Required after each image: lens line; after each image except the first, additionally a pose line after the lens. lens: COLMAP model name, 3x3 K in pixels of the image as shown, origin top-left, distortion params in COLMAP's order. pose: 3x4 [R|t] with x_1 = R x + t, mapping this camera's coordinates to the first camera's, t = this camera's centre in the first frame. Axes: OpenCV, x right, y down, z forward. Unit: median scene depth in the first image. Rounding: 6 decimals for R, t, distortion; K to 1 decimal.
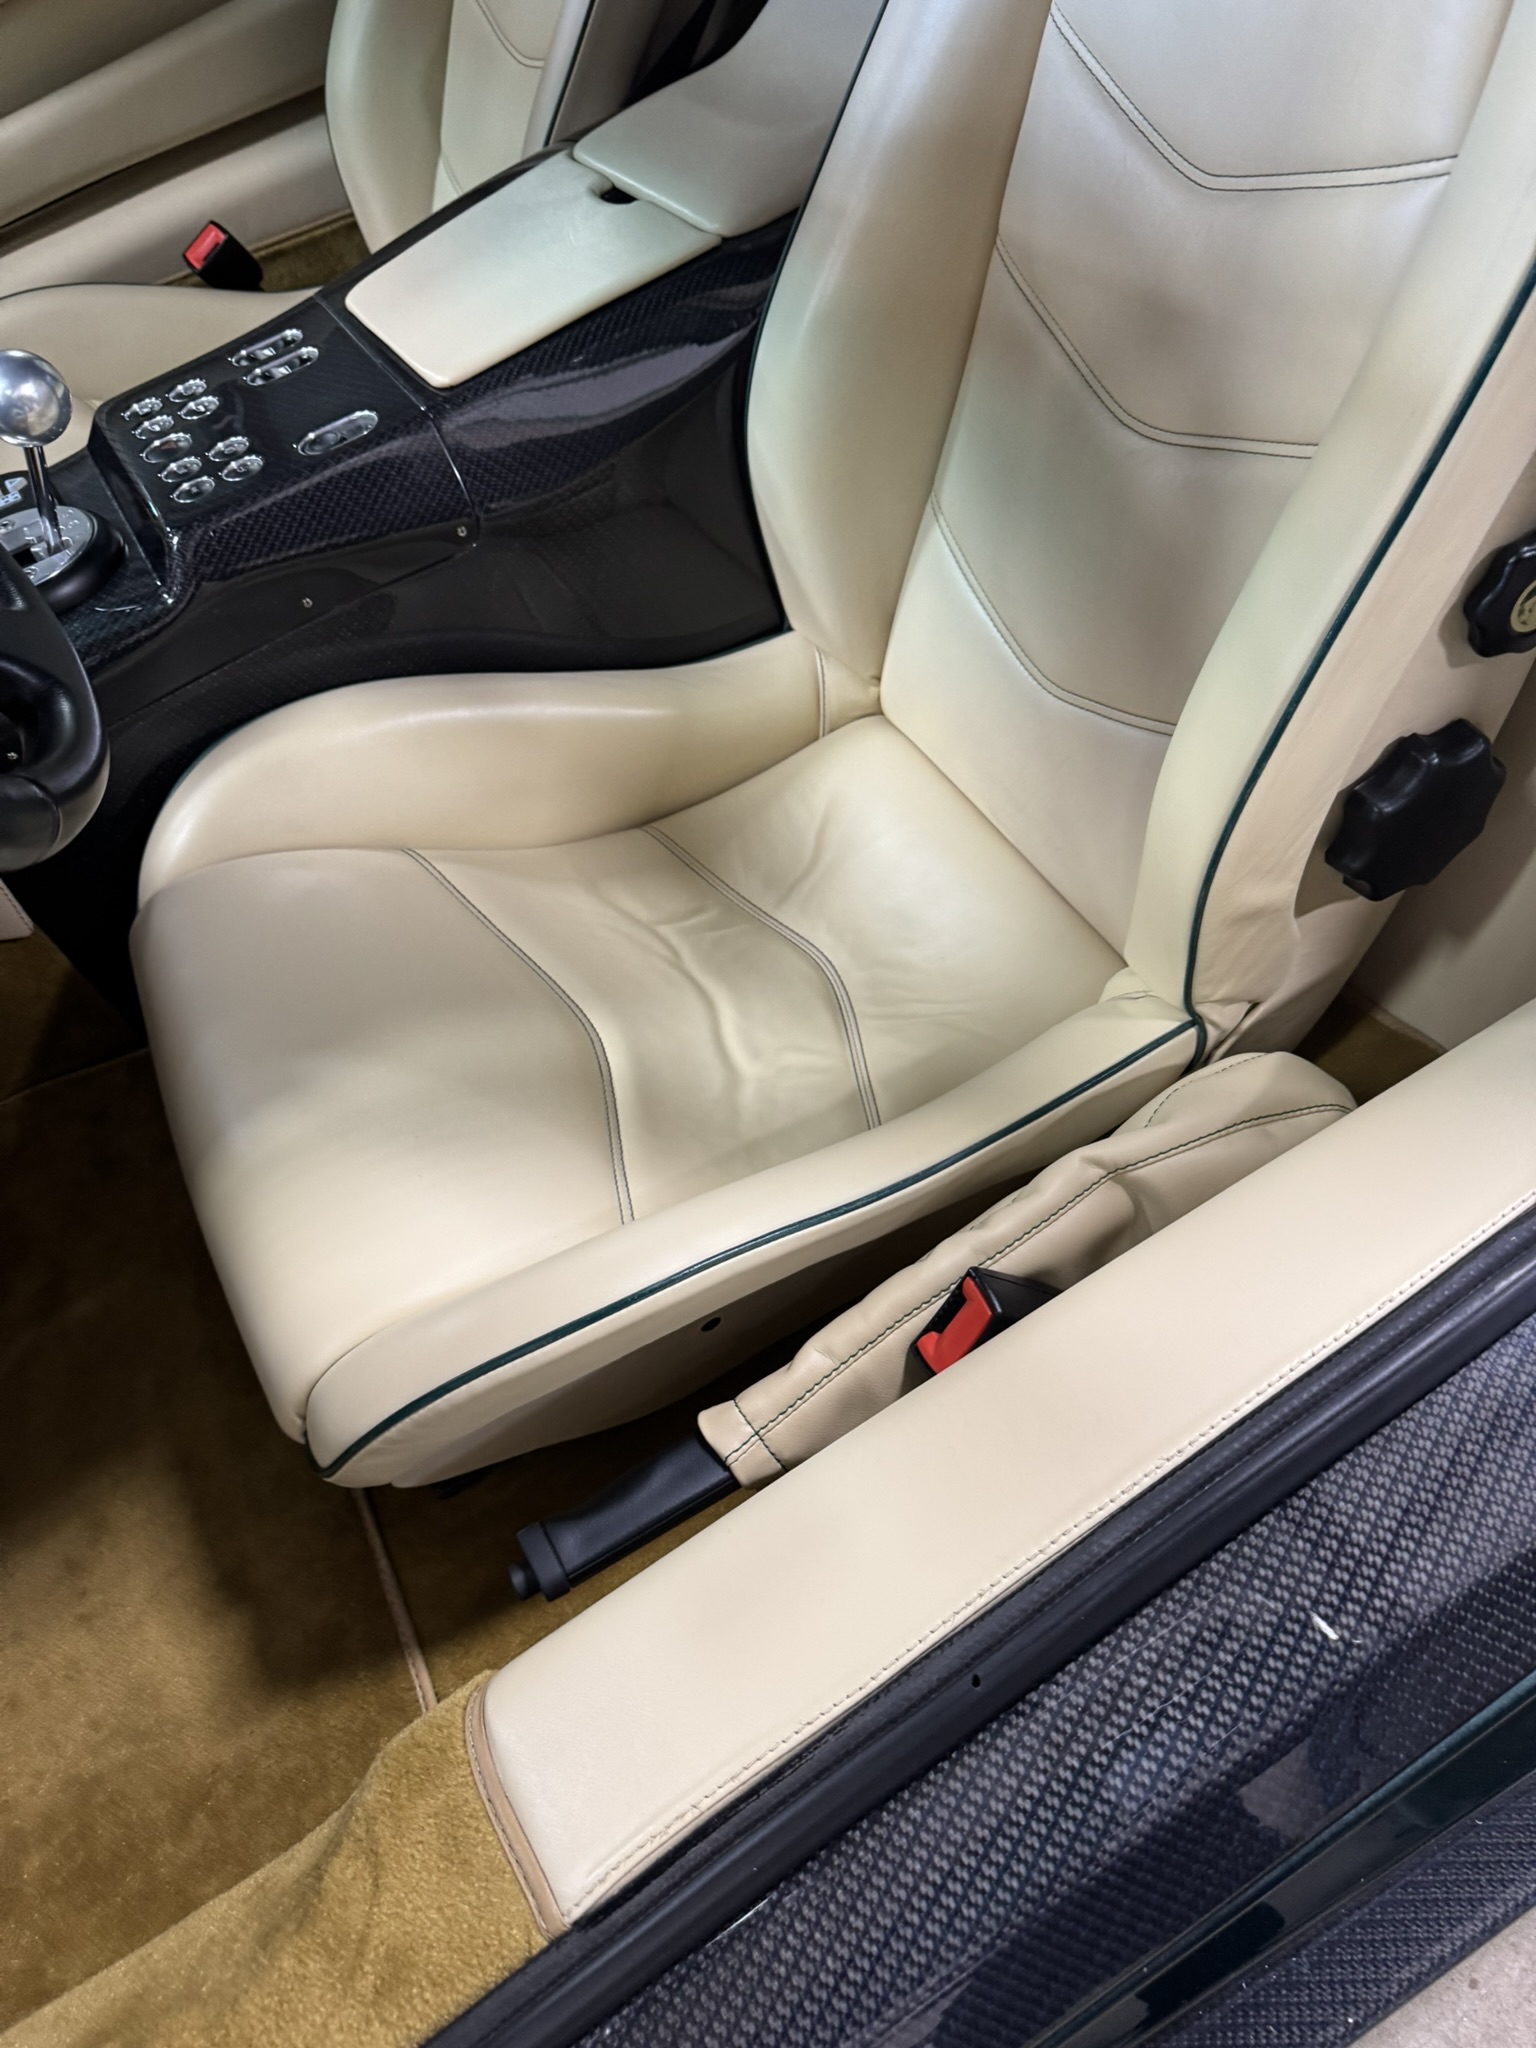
lens RADIAL K [[1461.8, 0, 770.4], [0, 1461.8, 1036.9], [0, 0, 1]] dist [-0.038687, 0.008364]
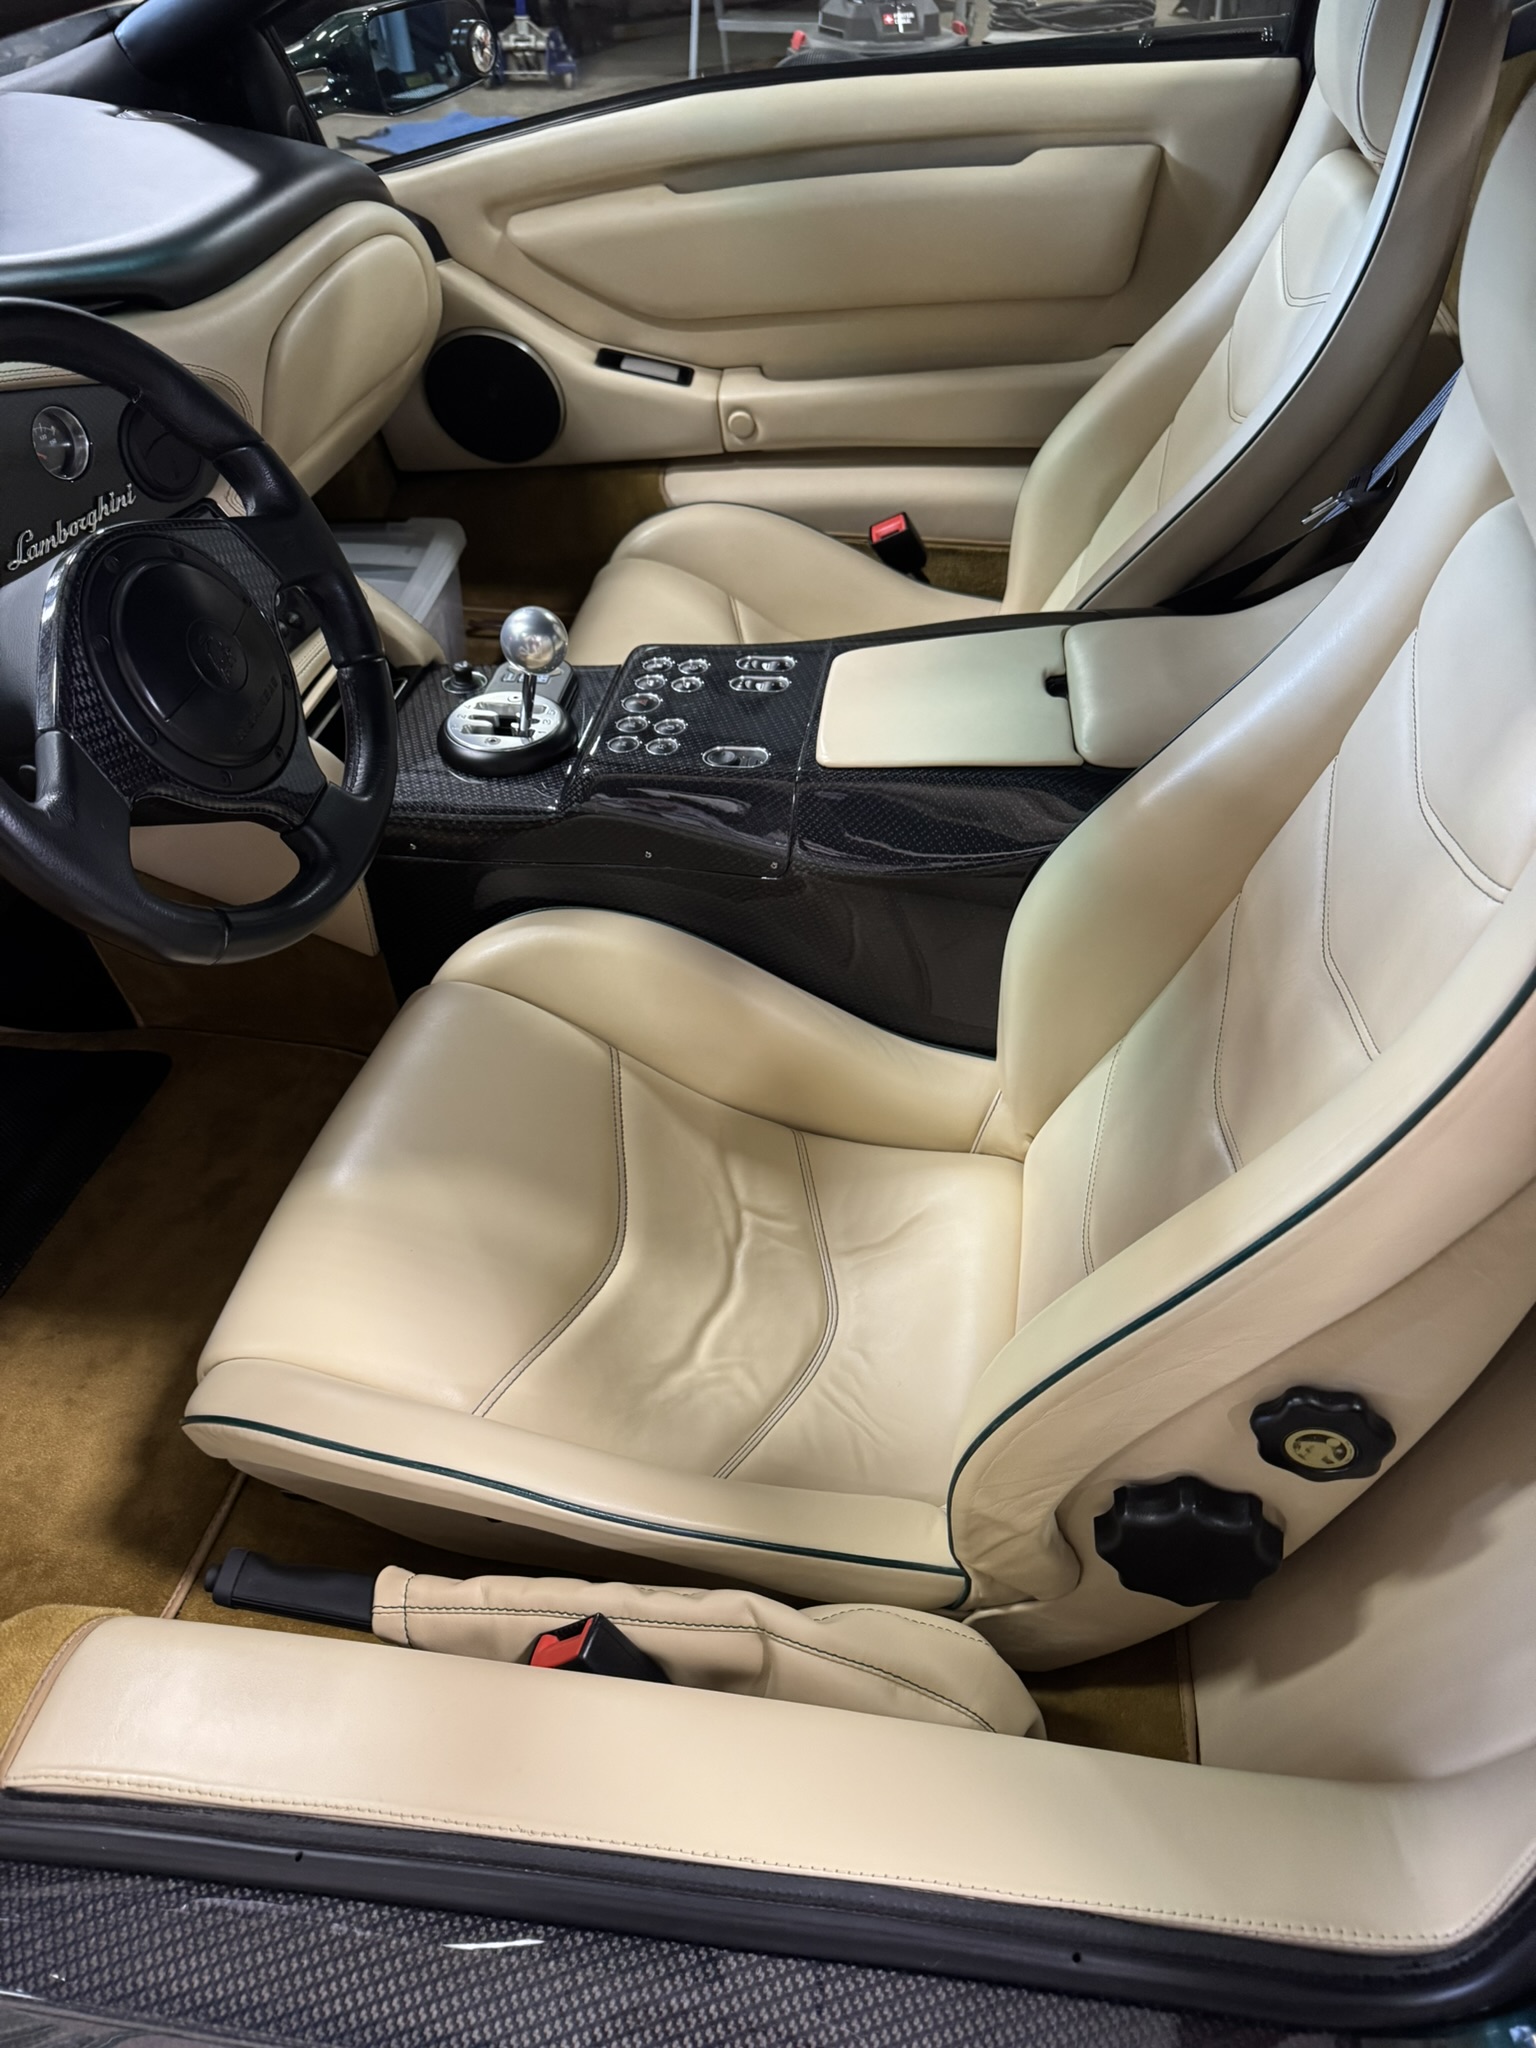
lens RADIAL K [[1461.8, 0, 776.5], [0, 1461.8, 1020.1], [0, 0, 1]] dist [-0.038687, 0.008364]
pose [[0.772442, 0.520233, -0.364268, 0.422666], [-0.559681, 0.828702, -0.003303, -0.320470], [0.300151, 0.206425, 0.931288, -0.182171]]
